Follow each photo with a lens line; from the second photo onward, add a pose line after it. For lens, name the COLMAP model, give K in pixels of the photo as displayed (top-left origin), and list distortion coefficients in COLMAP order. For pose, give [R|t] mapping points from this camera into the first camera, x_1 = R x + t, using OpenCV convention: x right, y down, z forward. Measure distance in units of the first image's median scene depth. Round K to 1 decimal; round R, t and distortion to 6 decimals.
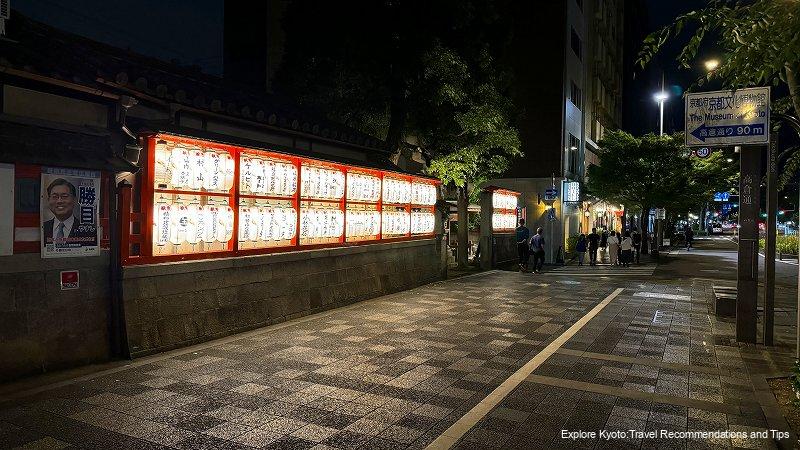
lens RADIAL K [[541.5, 0, 400.0], [0, 541.5, 225.0], [0, 0, 1]] dist [0.073484, -0.002077]
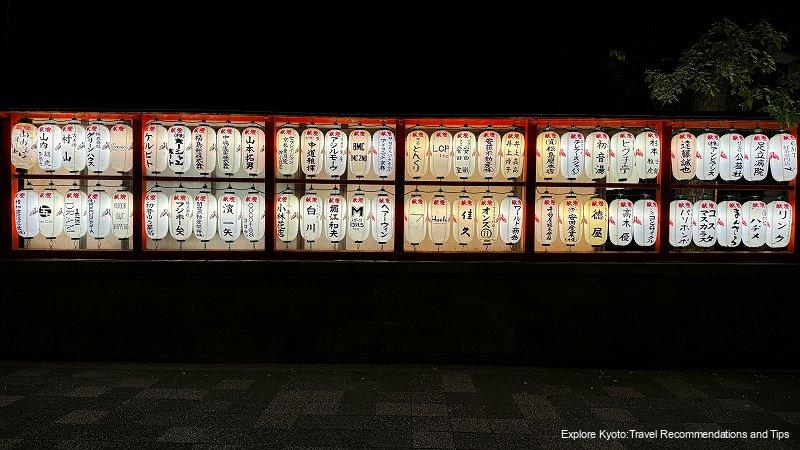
lens RADIAL K [[541.5, 0, 400.0], [0, 541.5, 225.0], [0, 0, 1]] dist [0.073484, -0.002077]
pose [[0.460360, 0.017201, -0.887566, 0.436266], [-0.020212, 0.999756, 0.008891, -0.002711], [0.887502, 0.013847, 0.460595, 0.790144]]
